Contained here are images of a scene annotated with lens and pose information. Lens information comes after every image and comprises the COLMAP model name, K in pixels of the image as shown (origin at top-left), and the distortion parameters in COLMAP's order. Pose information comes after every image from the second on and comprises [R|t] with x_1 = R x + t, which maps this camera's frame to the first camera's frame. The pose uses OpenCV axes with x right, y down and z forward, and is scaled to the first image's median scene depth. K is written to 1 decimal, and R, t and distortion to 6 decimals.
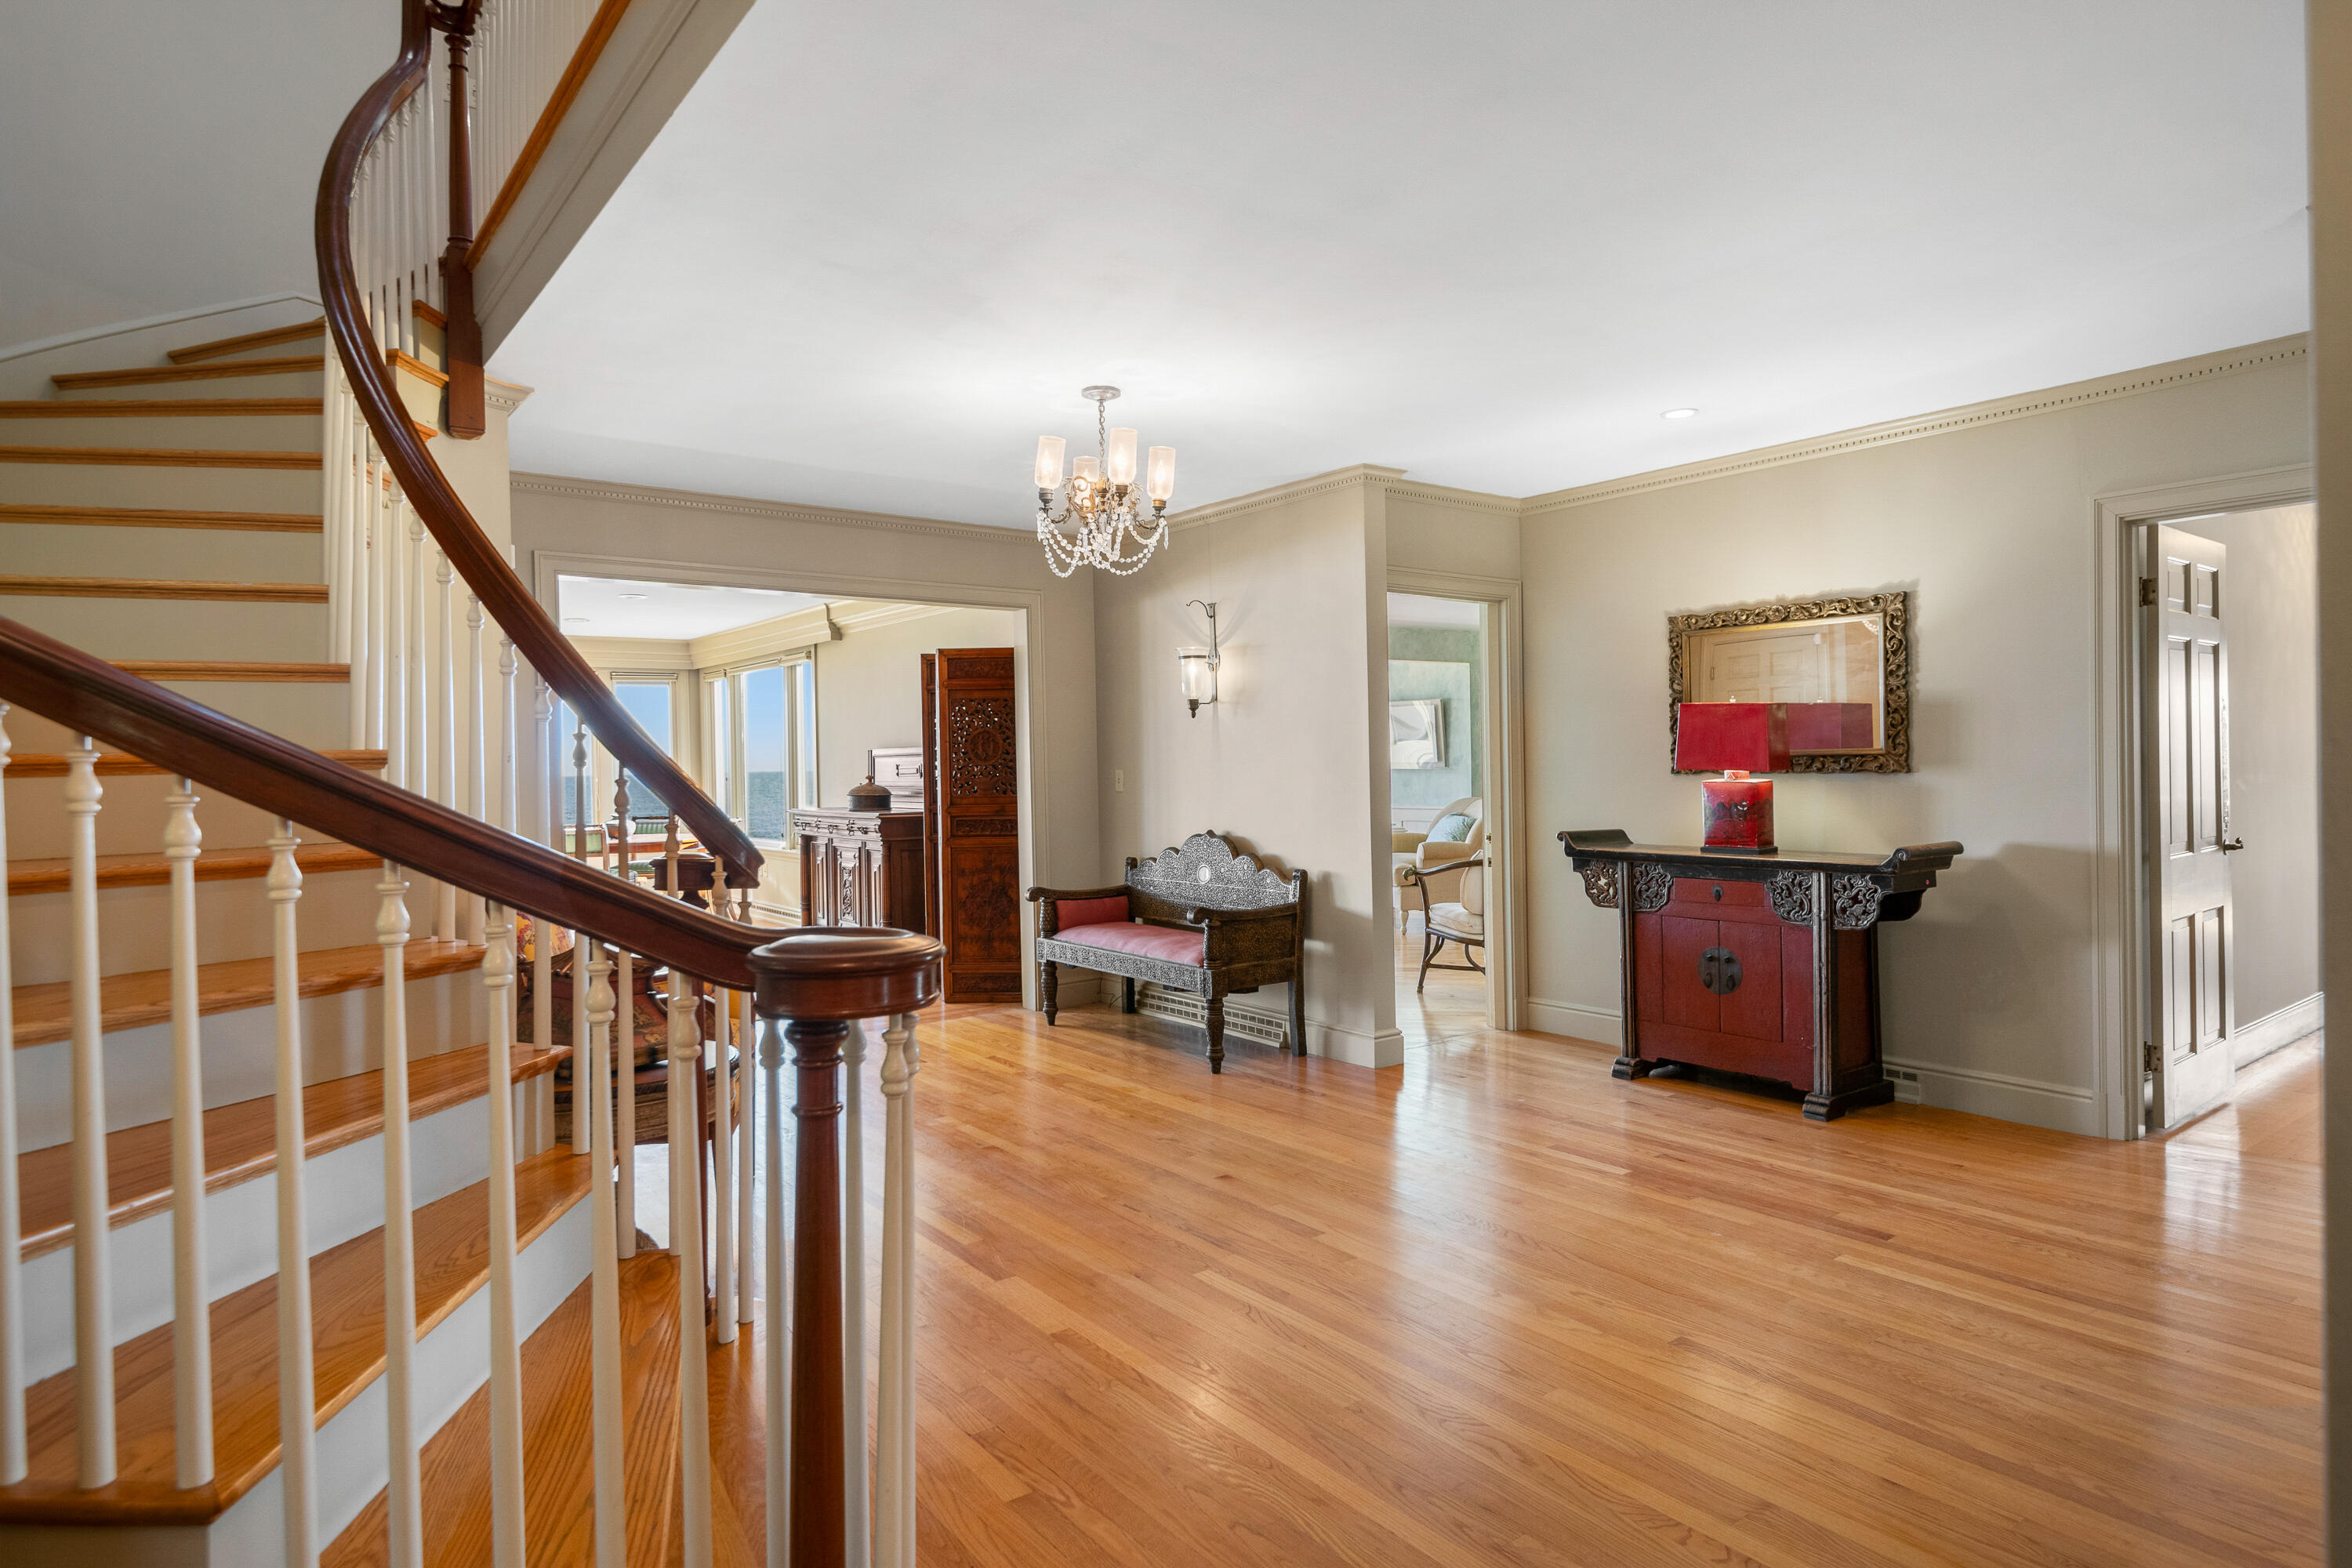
lens RADIAL K [[1315.5, 0, 1171.9], [0, 1315.5, 777.2], [0, 0, 1]] dist [0.035163, -0.000772]
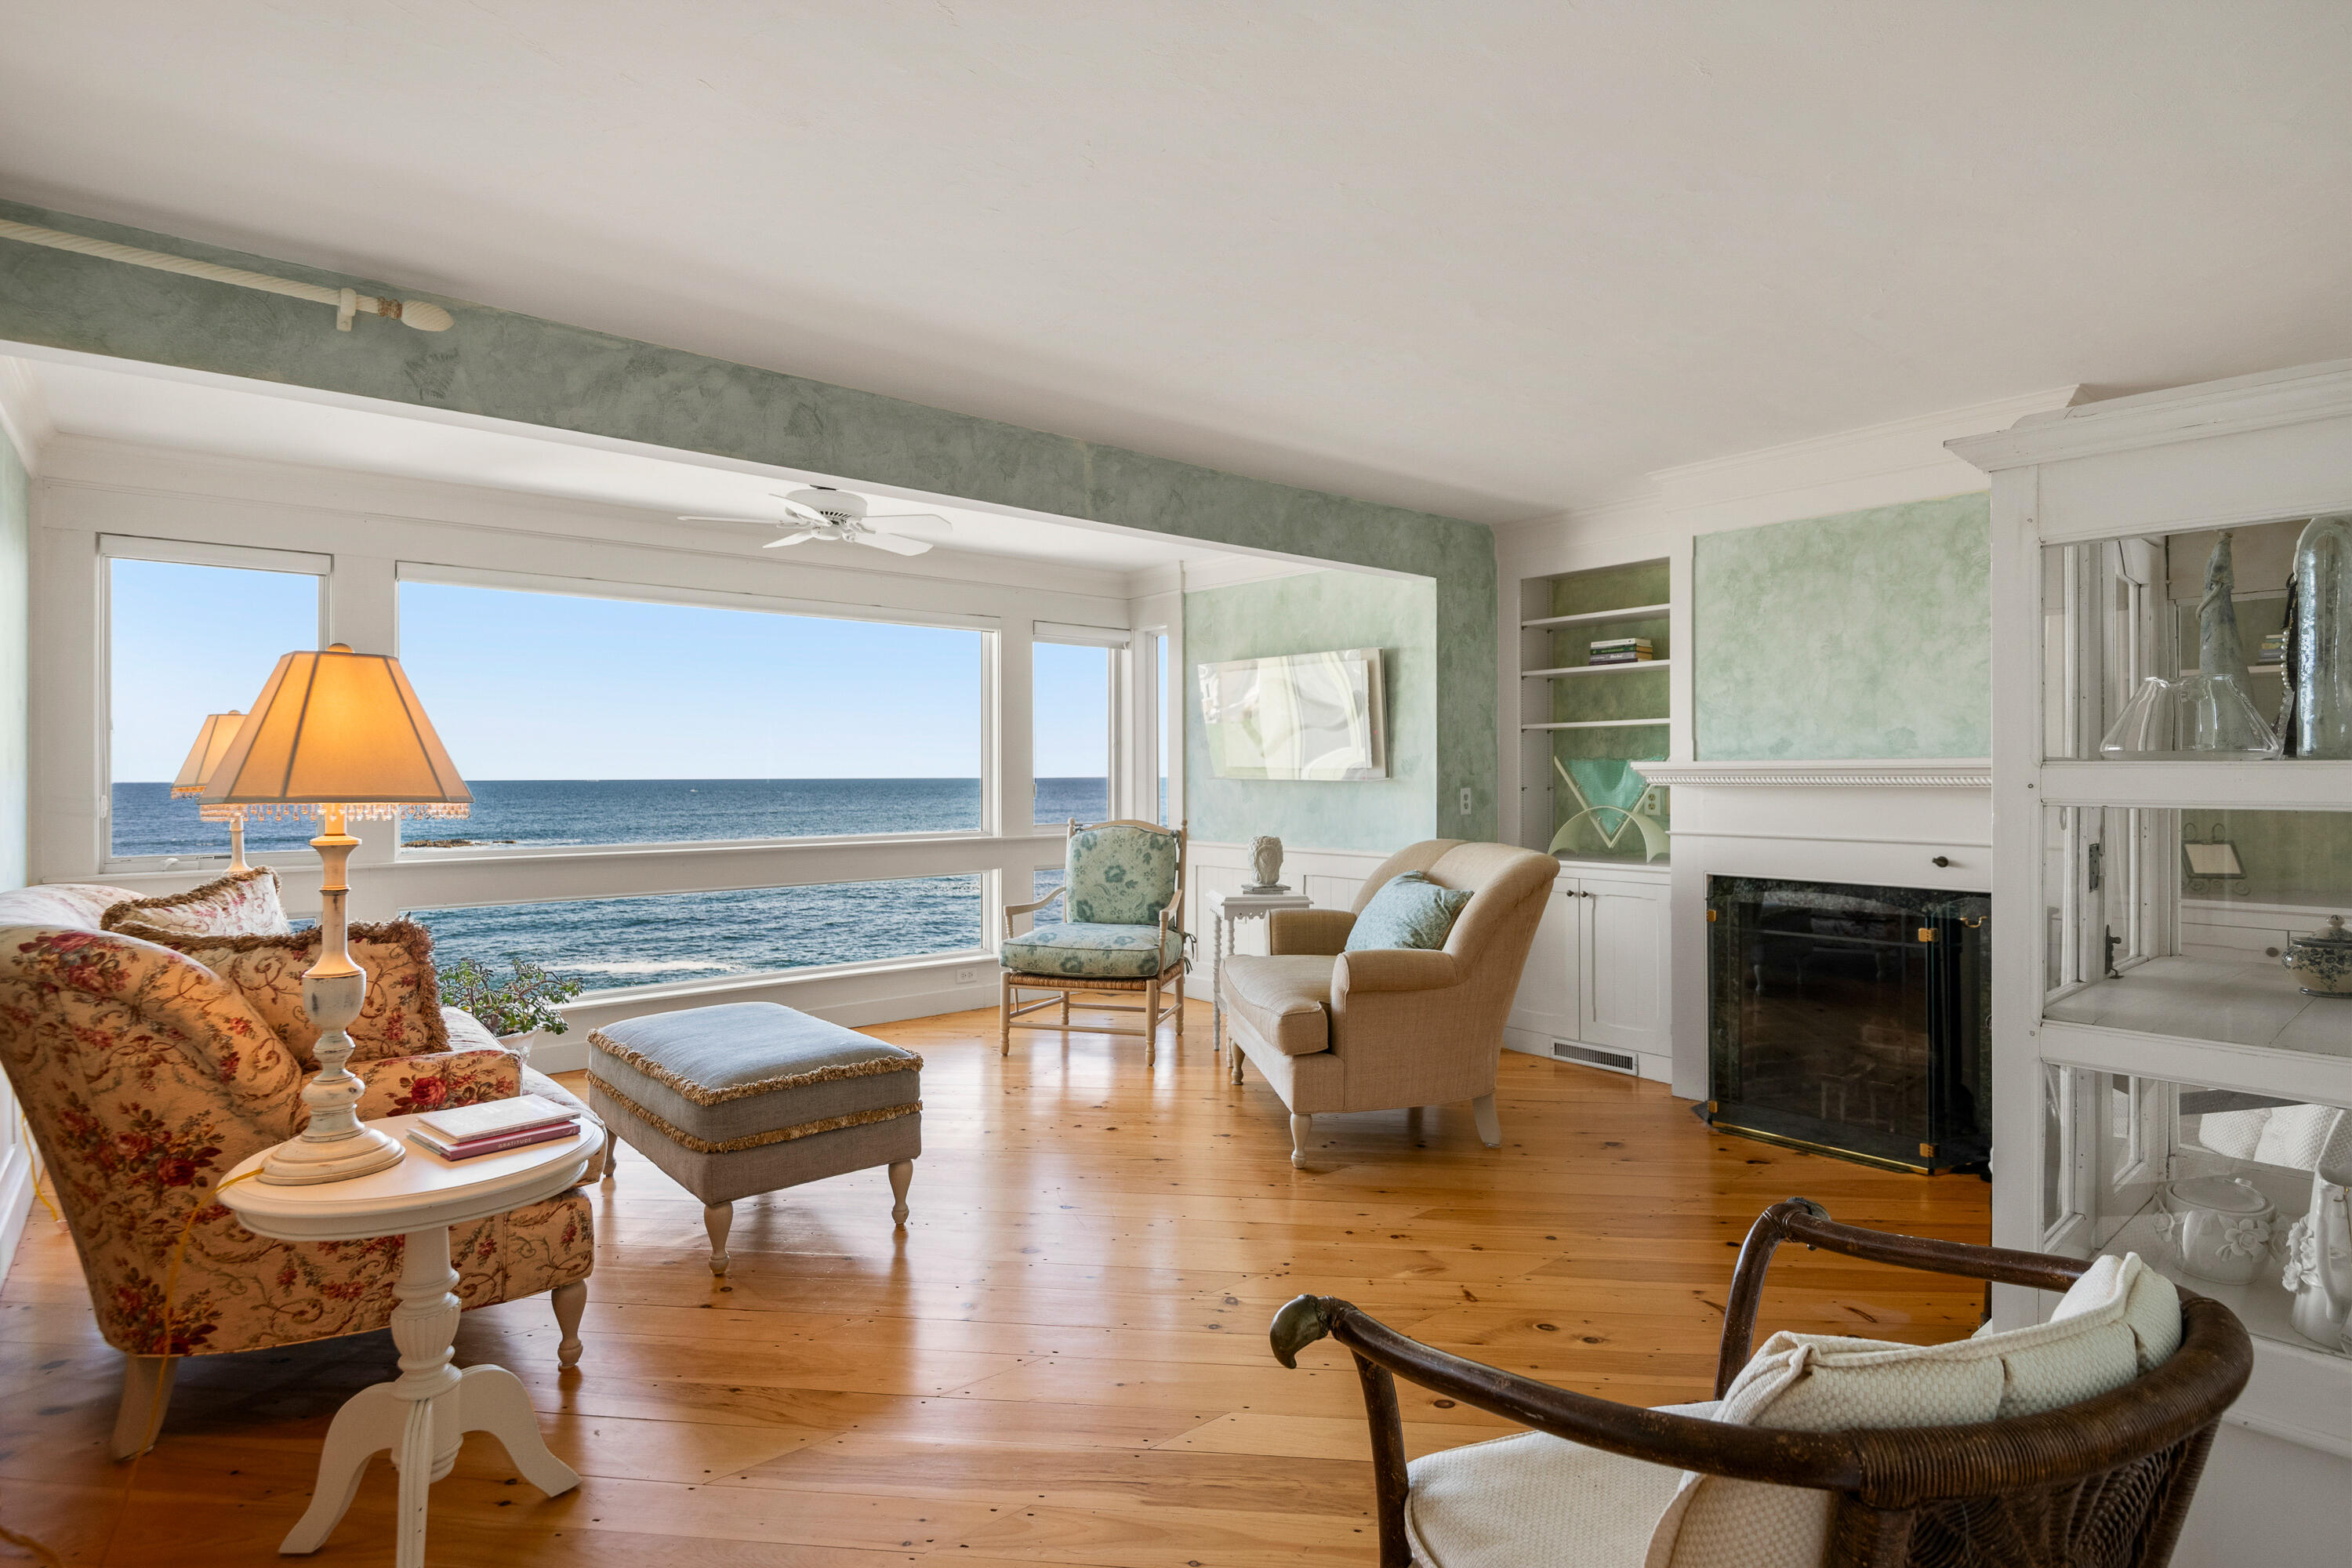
lens RADIAL K [[1144.0, 0, 1186.2], [0, 1144.0, 778.6], [0, 0, 1]] dist [-0.002468, -0.001221]
pose [[0.998377, 0.008856, 0.056252, 0.102988], [-0.008253, 0.999906, -0.010955, -0.001719], [-0.056344, 0.010473, 0.998356, 0.555369]]
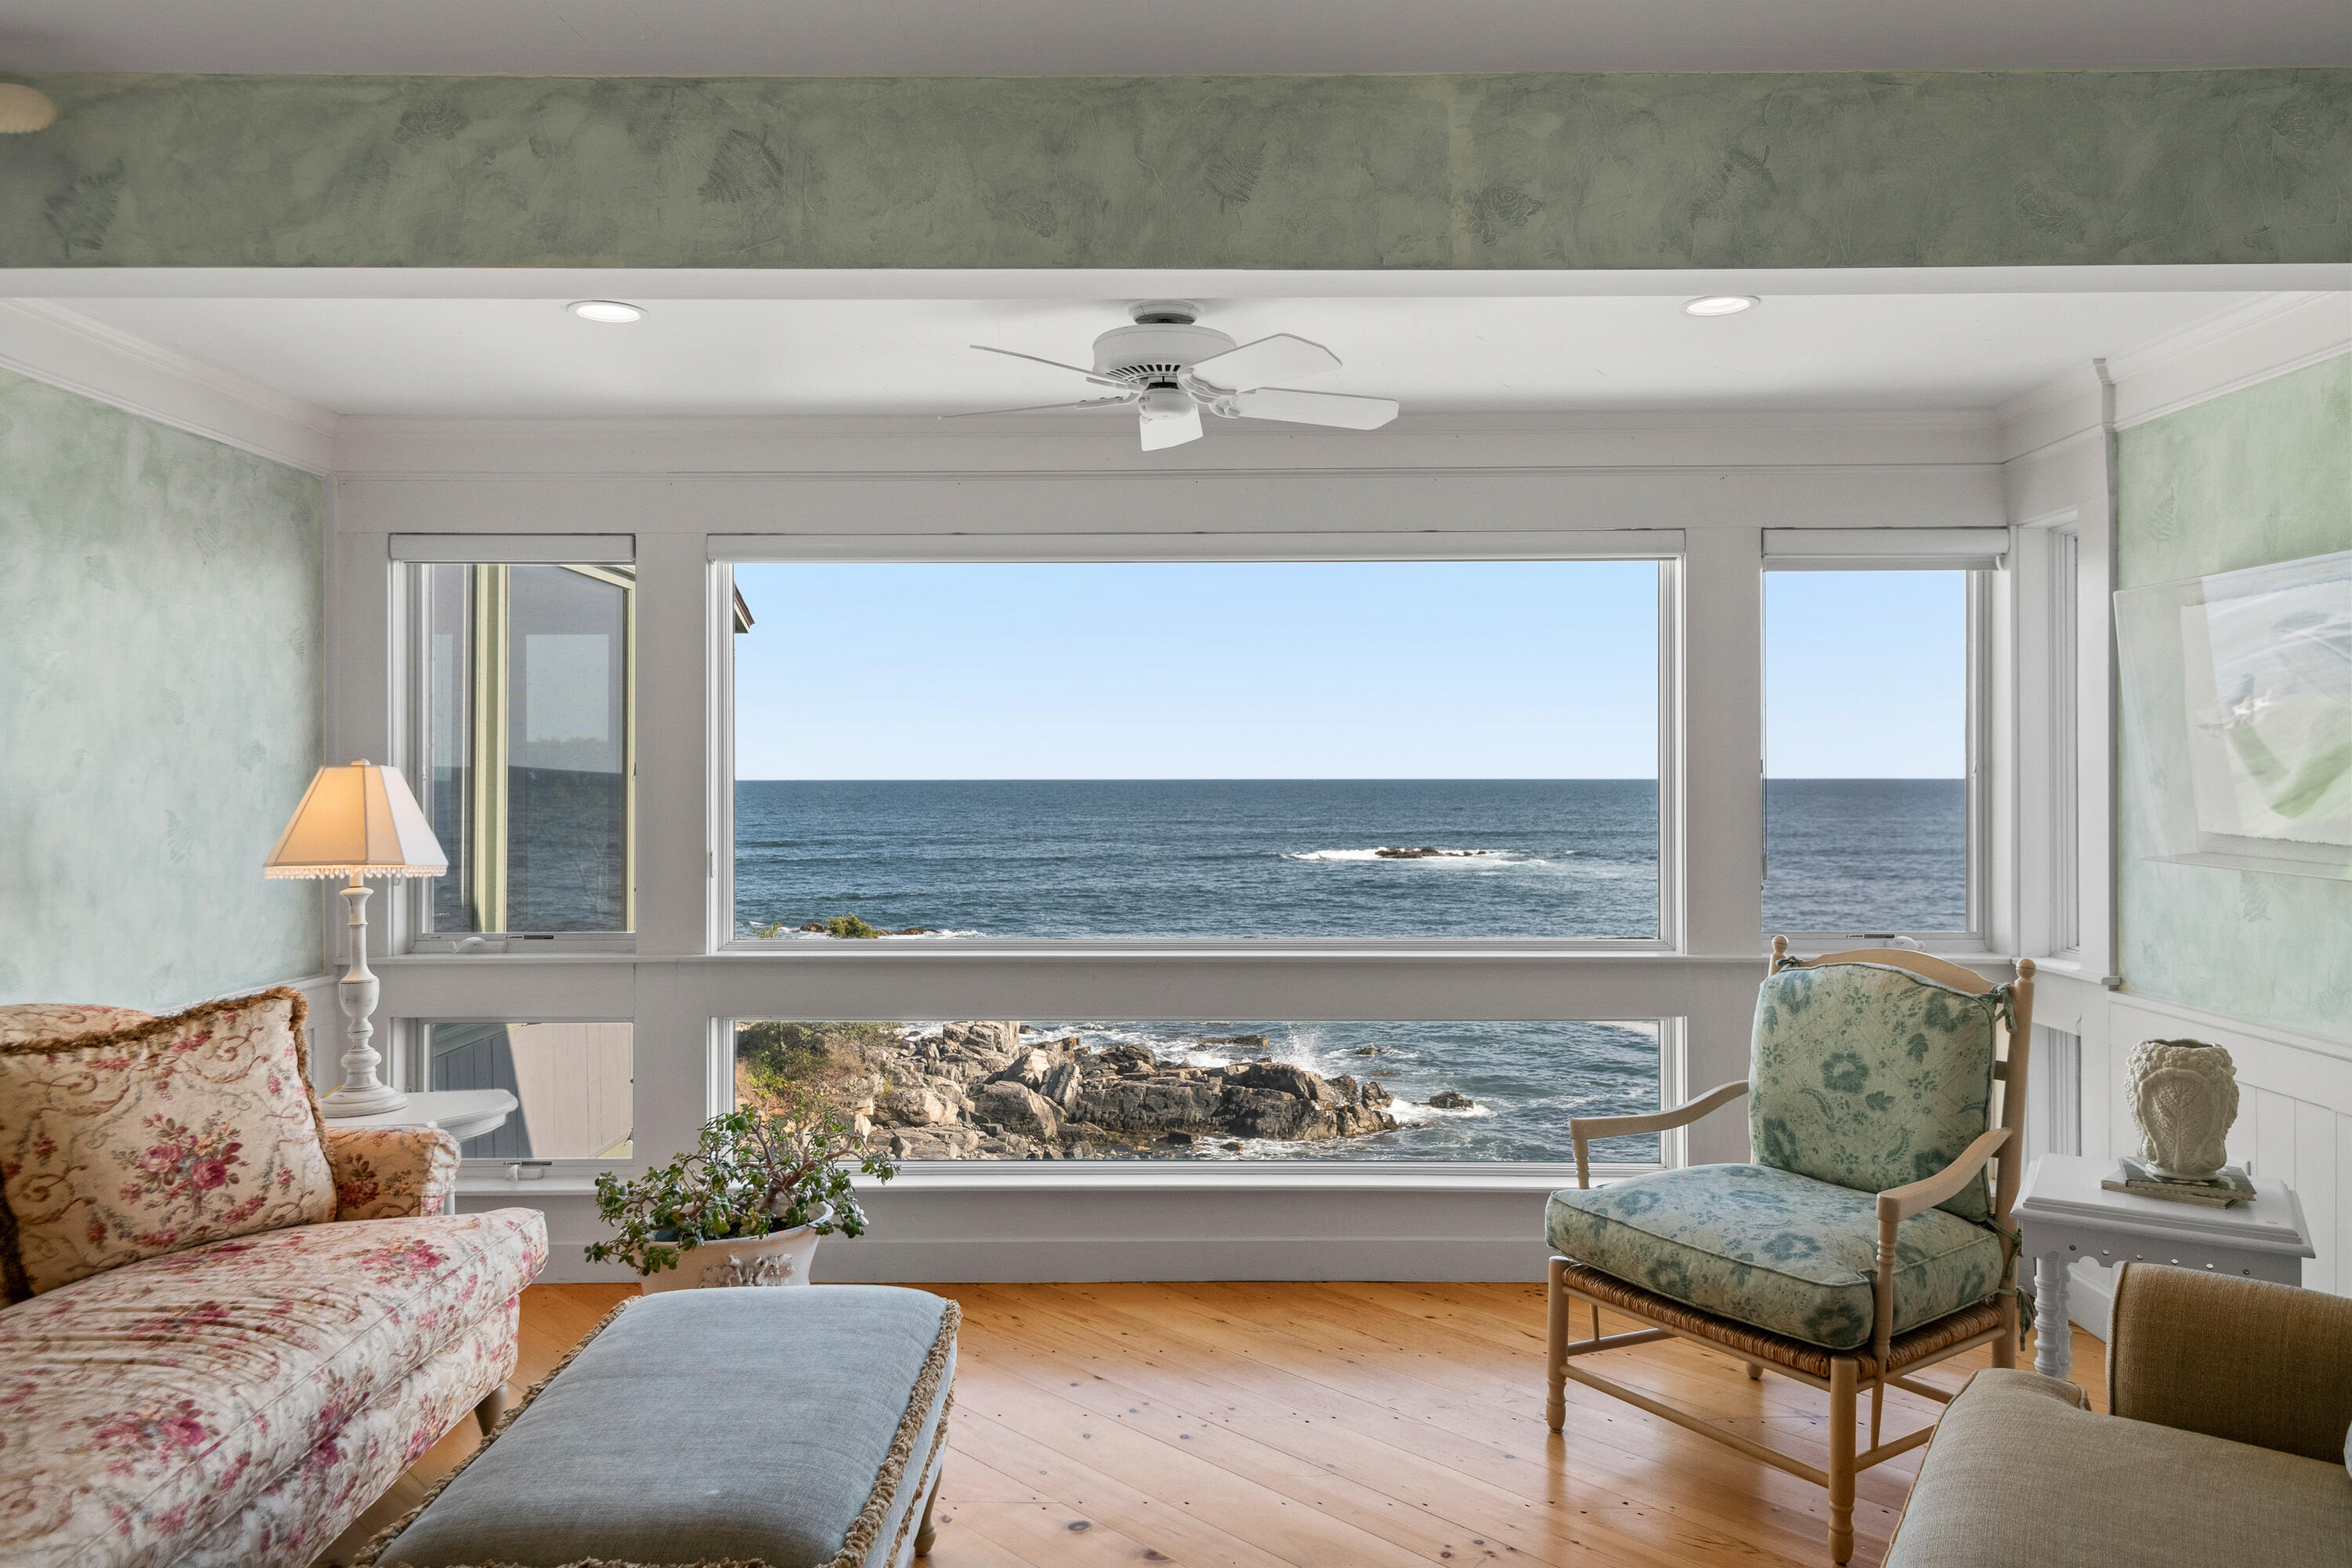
lens RADIAL K [[1577.3, 0, 1166.1], [0, 1577.3, 781.5], [0, 0, 1]] dist [0.015501, -0.006228]
pose [[0.795953, 0.014031, -0.605196, 0.183145], [-0.018440, 0.999829, -0.001071, -0.020097], [0.605077, 0.012013, 0.796076, 0.729235]]
